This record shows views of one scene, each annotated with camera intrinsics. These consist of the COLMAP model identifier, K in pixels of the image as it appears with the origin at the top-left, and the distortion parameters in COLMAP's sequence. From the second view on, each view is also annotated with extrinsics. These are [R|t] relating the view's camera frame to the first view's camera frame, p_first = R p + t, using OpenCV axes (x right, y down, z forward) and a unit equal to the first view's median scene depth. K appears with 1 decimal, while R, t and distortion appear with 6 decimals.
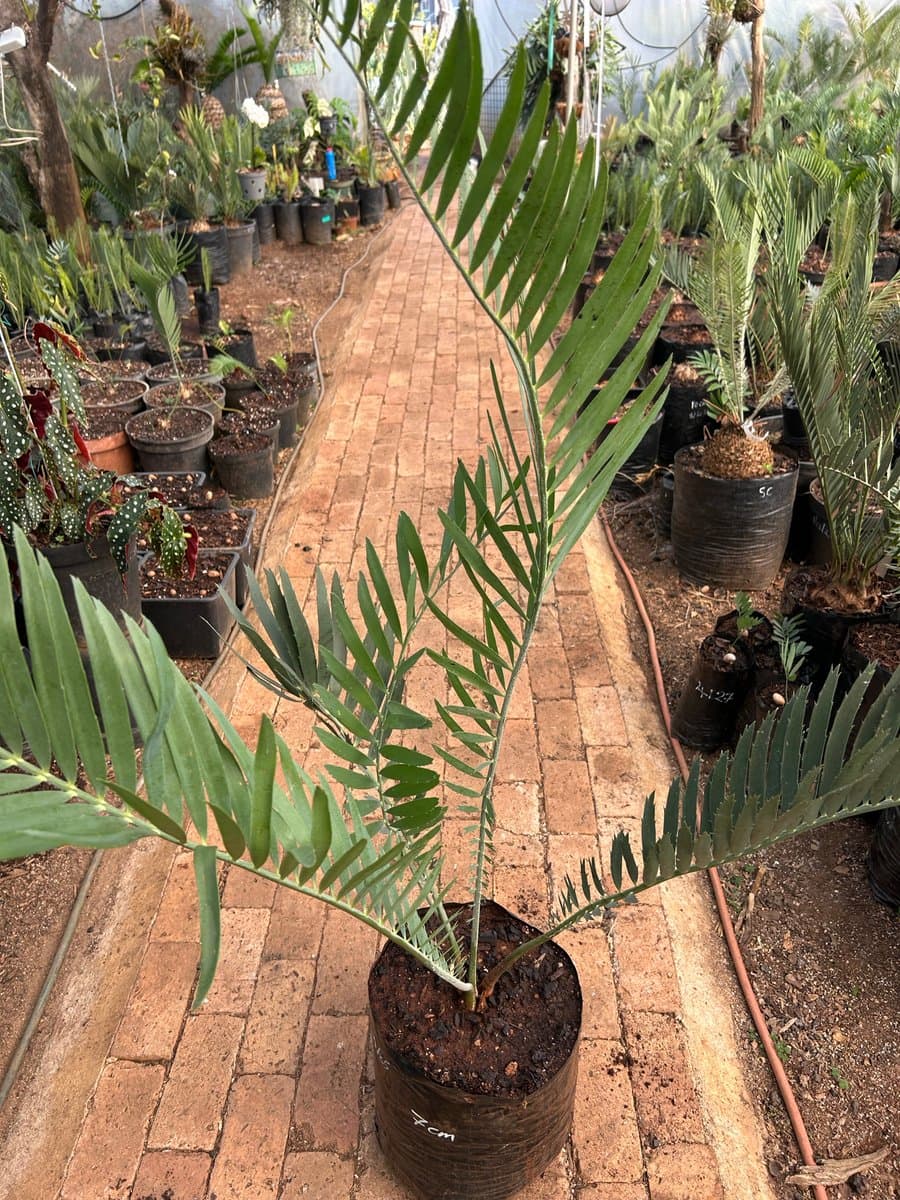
lens RADIAL K [[917.5, 0, 446.9], [0, 917.5, 592.0], [0, 0, 1]] dist [0.038883, -0.053001]
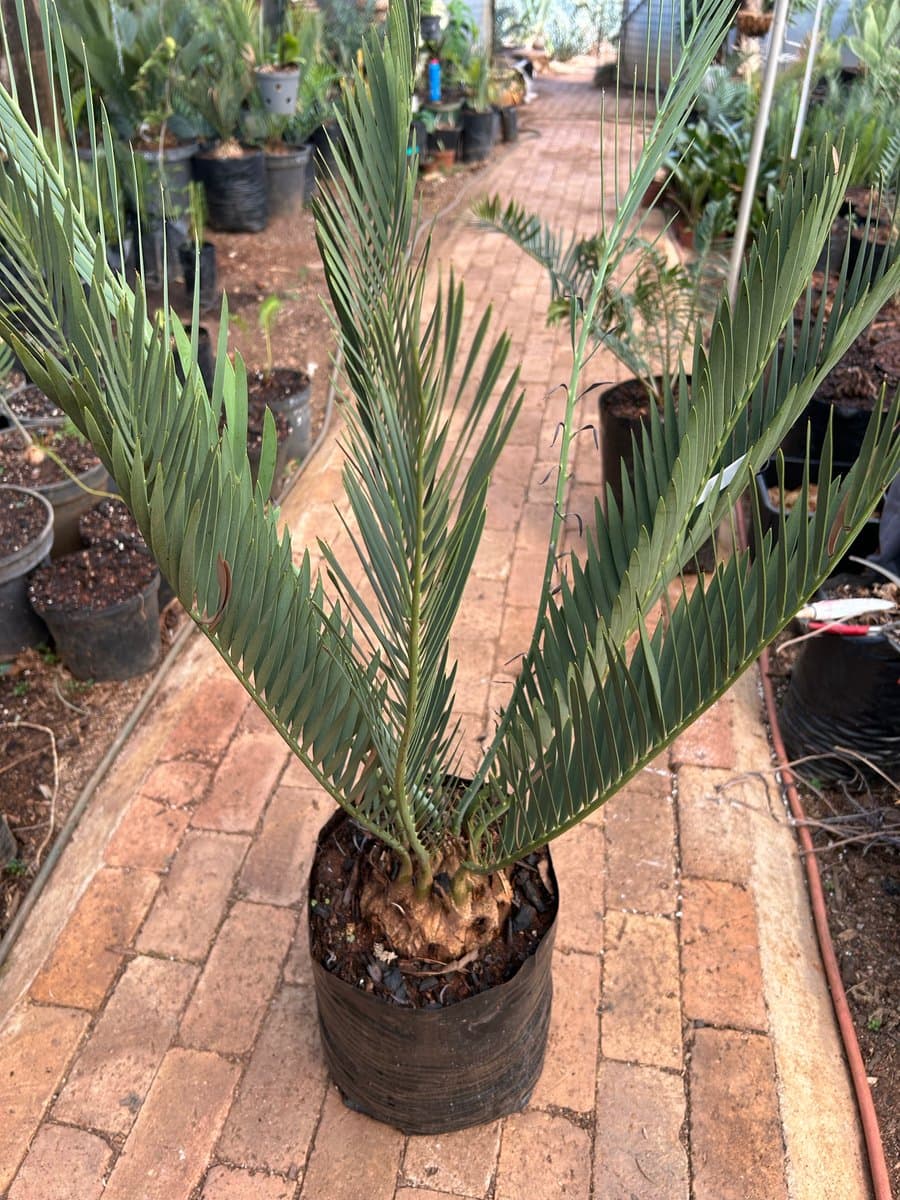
lens RADIAL K [[917.5, 0, 444.8], [0, 917.5, 578.5], [0, 0, 1]] dist [0.038883, -0.053001]
pose [[0.988849, 0.107723, -0.102831, 0.023545], [-0.102984, 0.993408, 0.050350, -0.188603], [0.107577, -0.039198, 0.993424, 0.462014]]
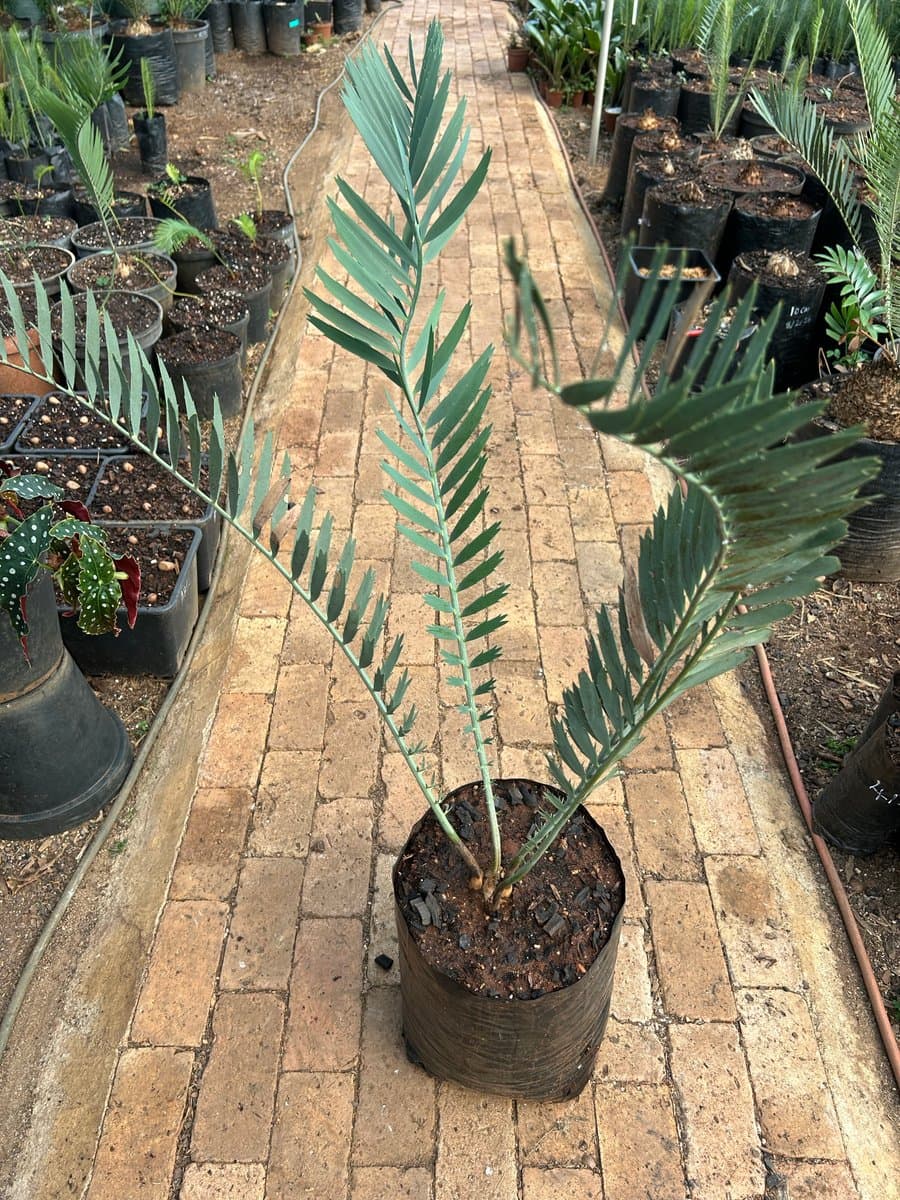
lens RADIAL K [[917.5, 0, 442.9], [0, 917.5, 588.6], [0, 0, 1]] dist [0.038883, -0.053001]
pose [[0.999042, 0.016348, 0.040599, -0.046235], [-0.022703, 0.986633, 0.161367, -0.083003], [-0.037418, -0.162135, 0.986059, 0.193248]]
